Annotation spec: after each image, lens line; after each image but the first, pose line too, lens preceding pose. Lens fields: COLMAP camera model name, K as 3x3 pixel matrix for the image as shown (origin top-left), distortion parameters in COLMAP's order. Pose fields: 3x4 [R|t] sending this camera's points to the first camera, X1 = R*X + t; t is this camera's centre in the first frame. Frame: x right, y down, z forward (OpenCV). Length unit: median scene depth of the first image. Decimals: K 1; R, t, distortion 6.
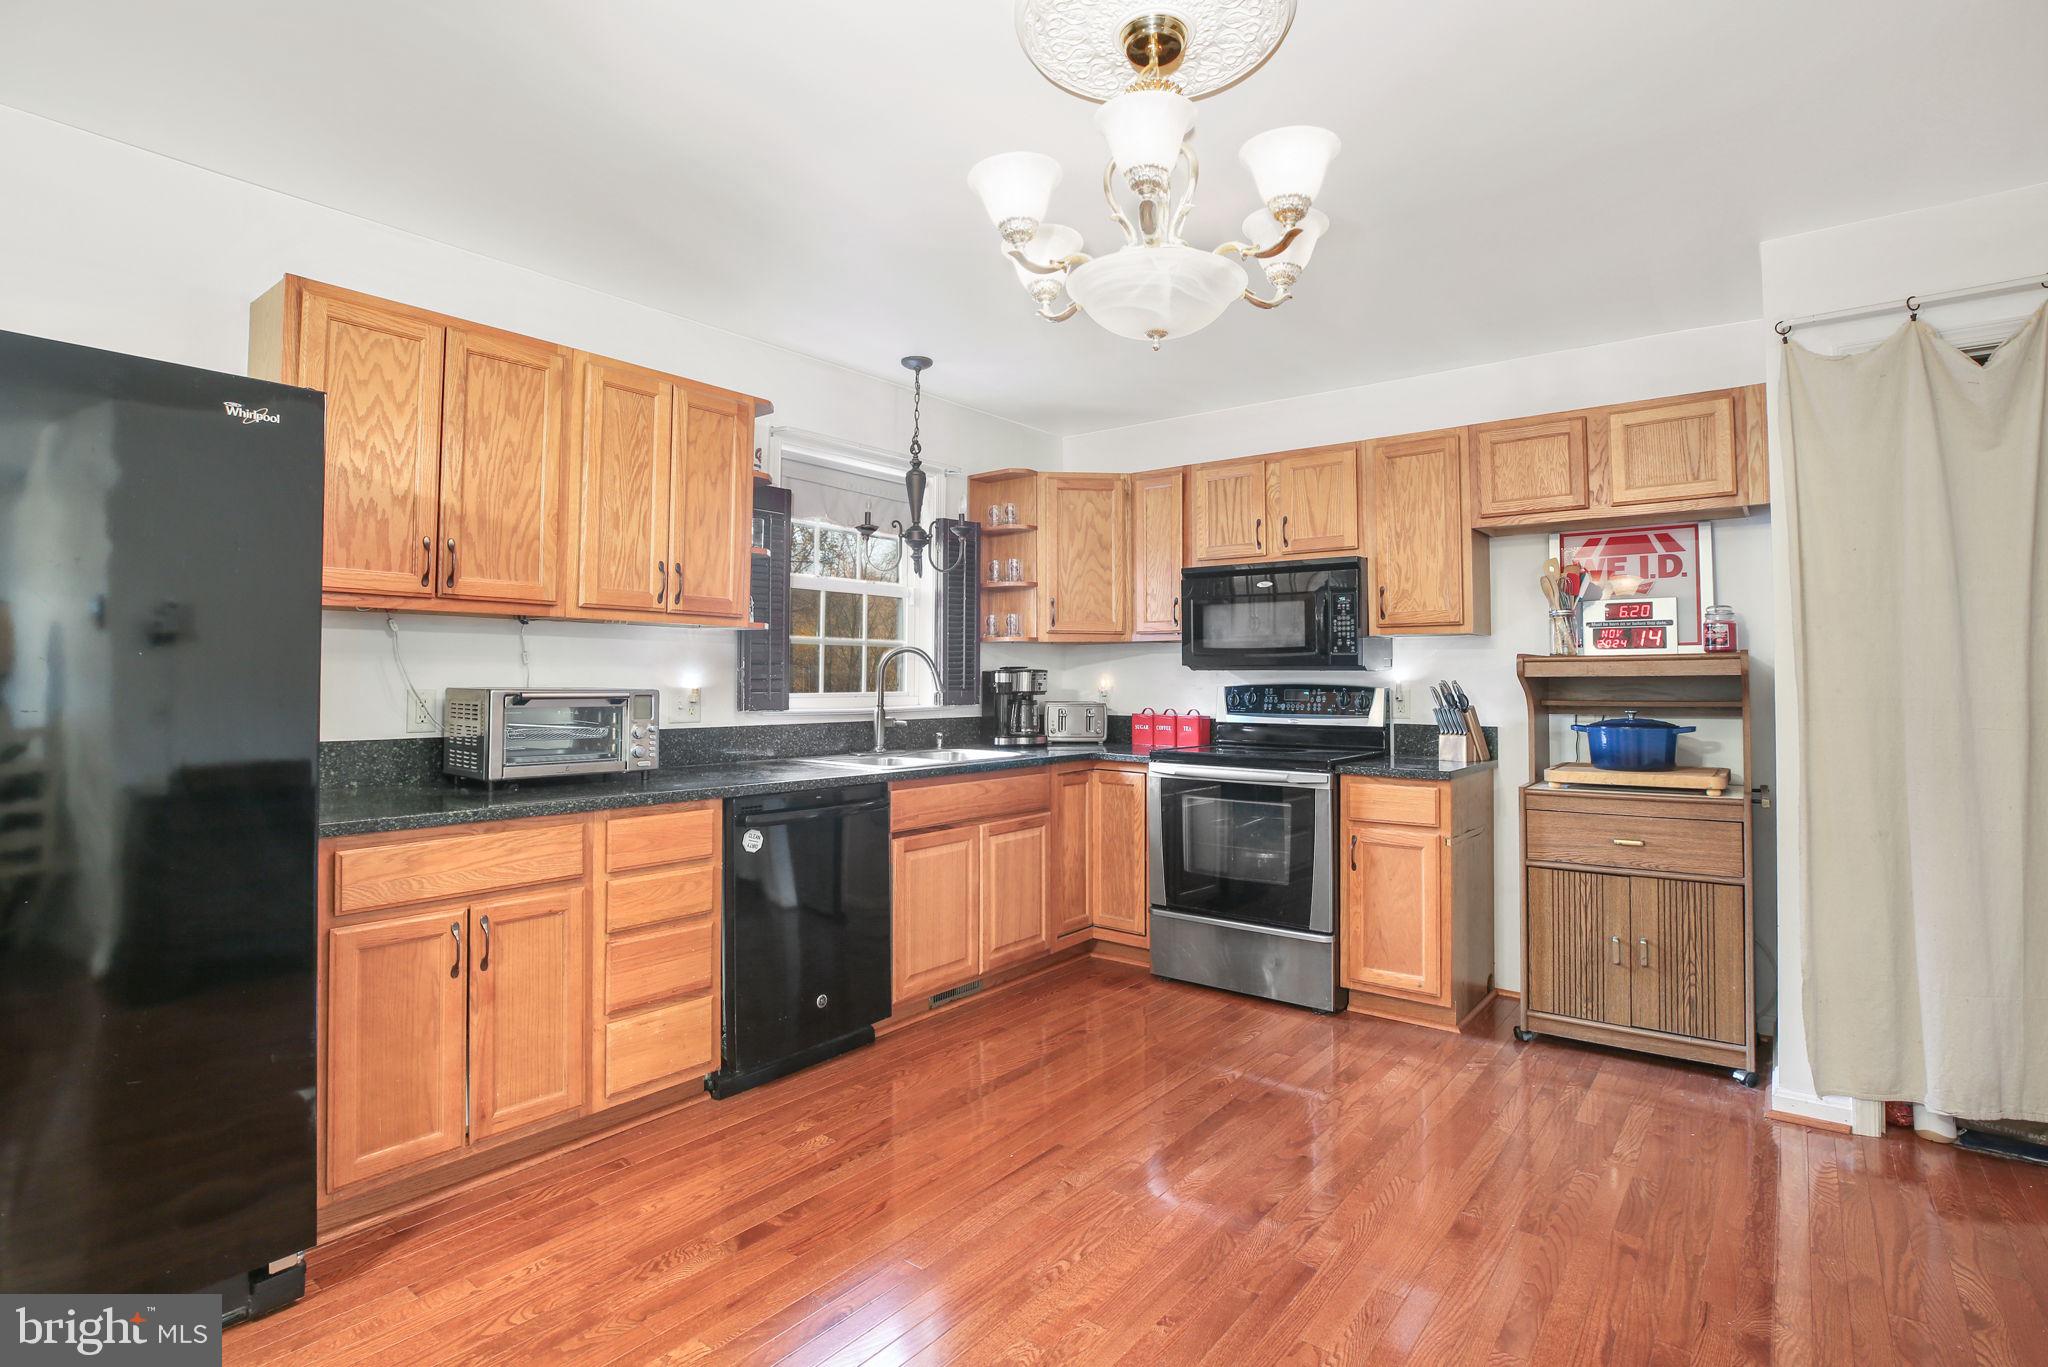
lens RADIAL K [[994.1, 0, 1047.5], [0, 994.1, 642.6], [0, 0, 1]] dist [-0.045562, 0.015867]
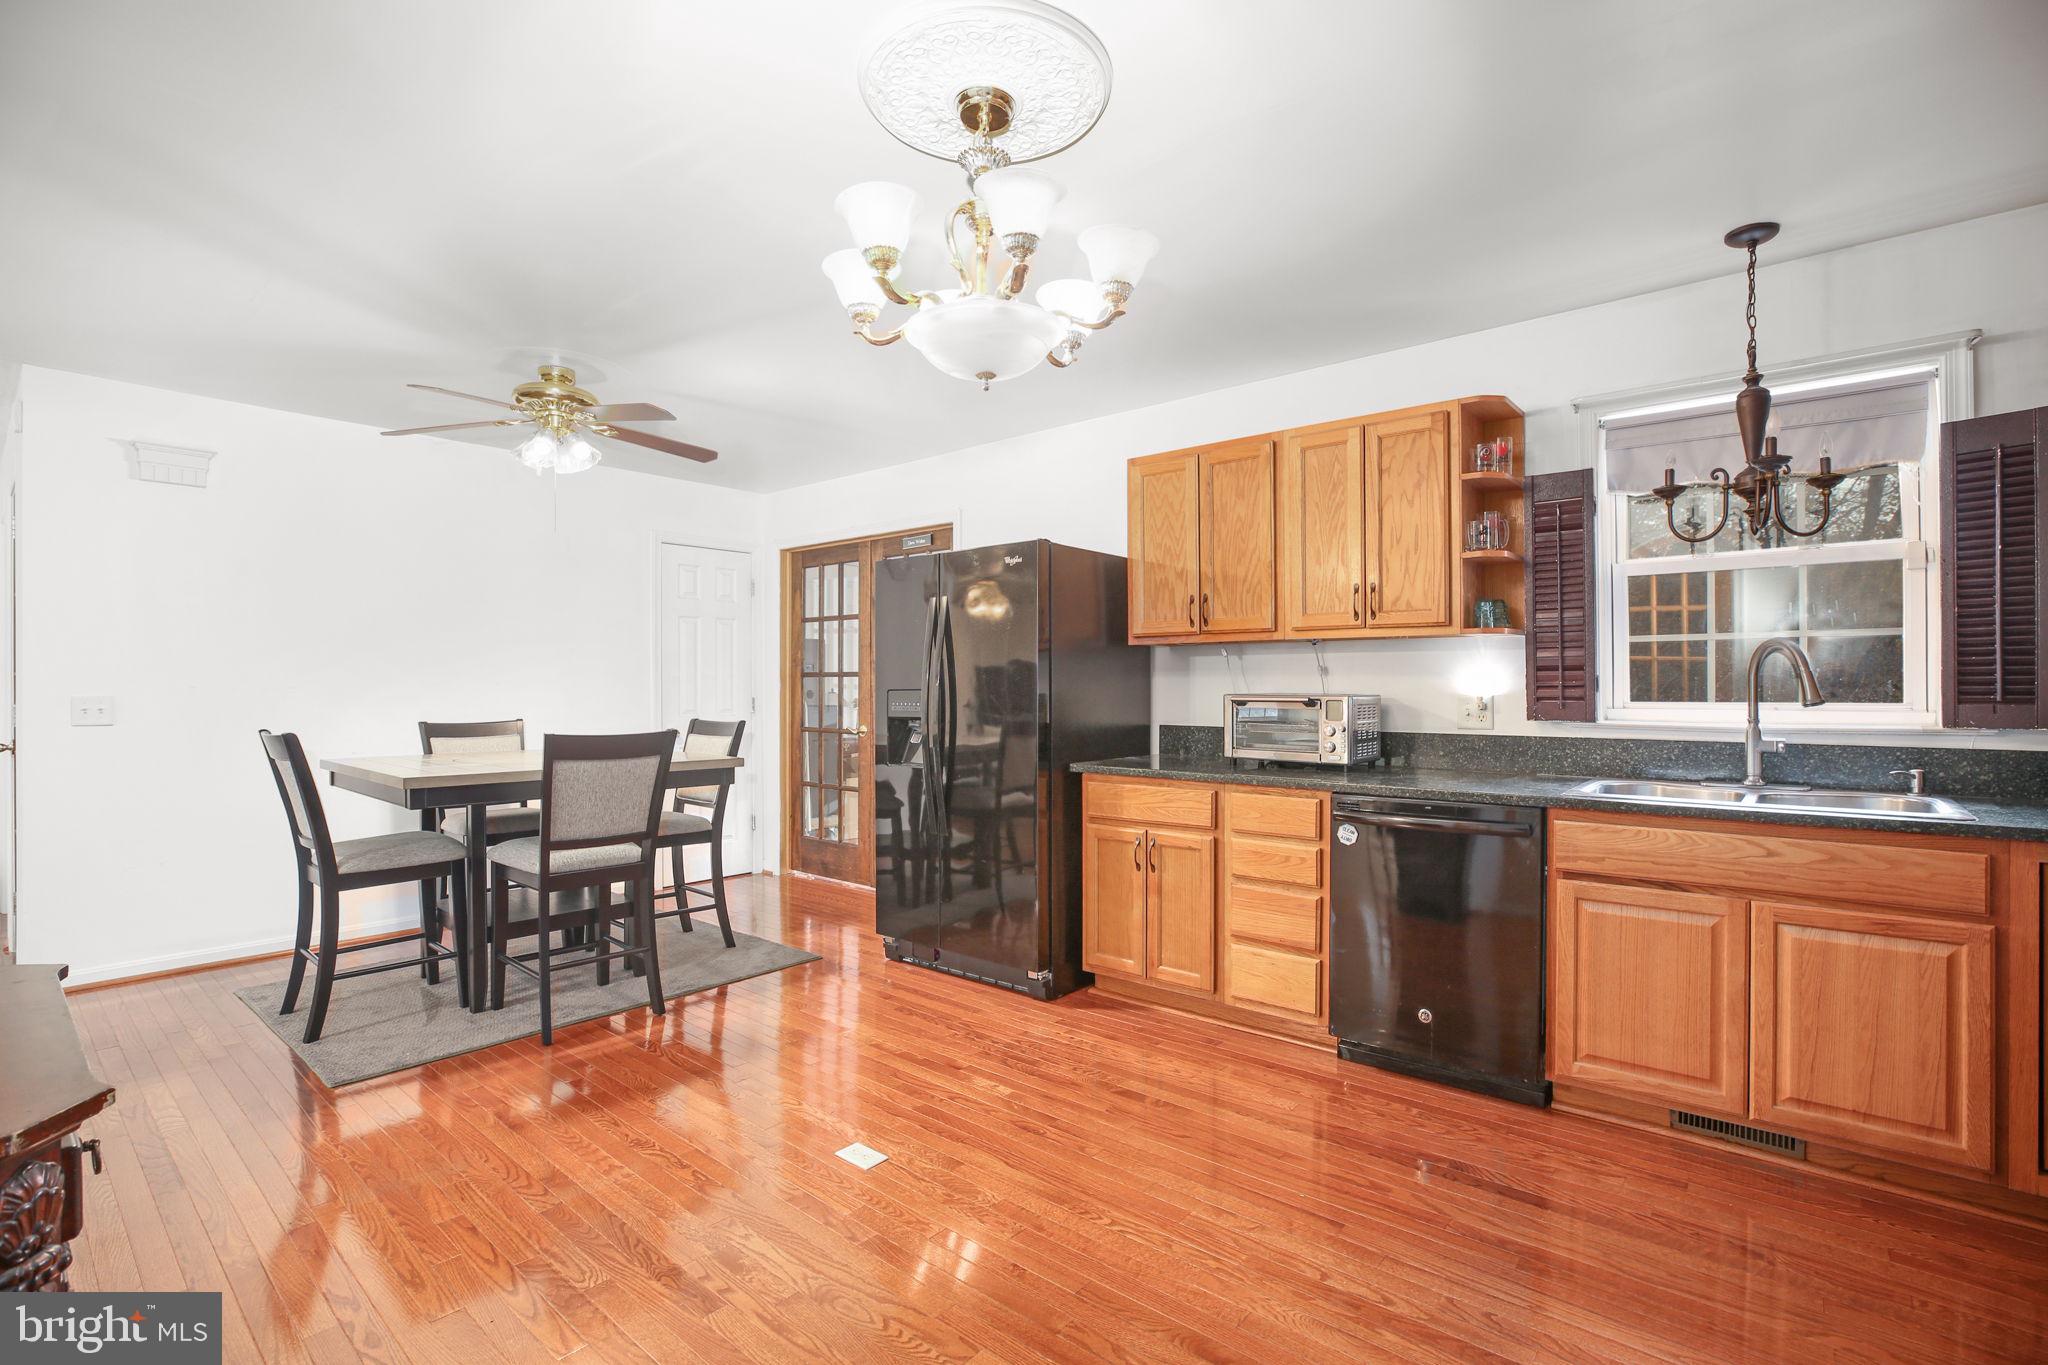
lens RADIAL K [[941.2, 0, 1020.3], [0, 941.2, 690.0], [0, 0, 1]] dist [-0.019494, 0.000433]
pose [[-0.044838, 0.002090, -0.998992, 0.625460], [0.039486, 0.999220, 0.000318, 0.021712], [0.998214, -0.039432, -0.044885, 0.572761]]
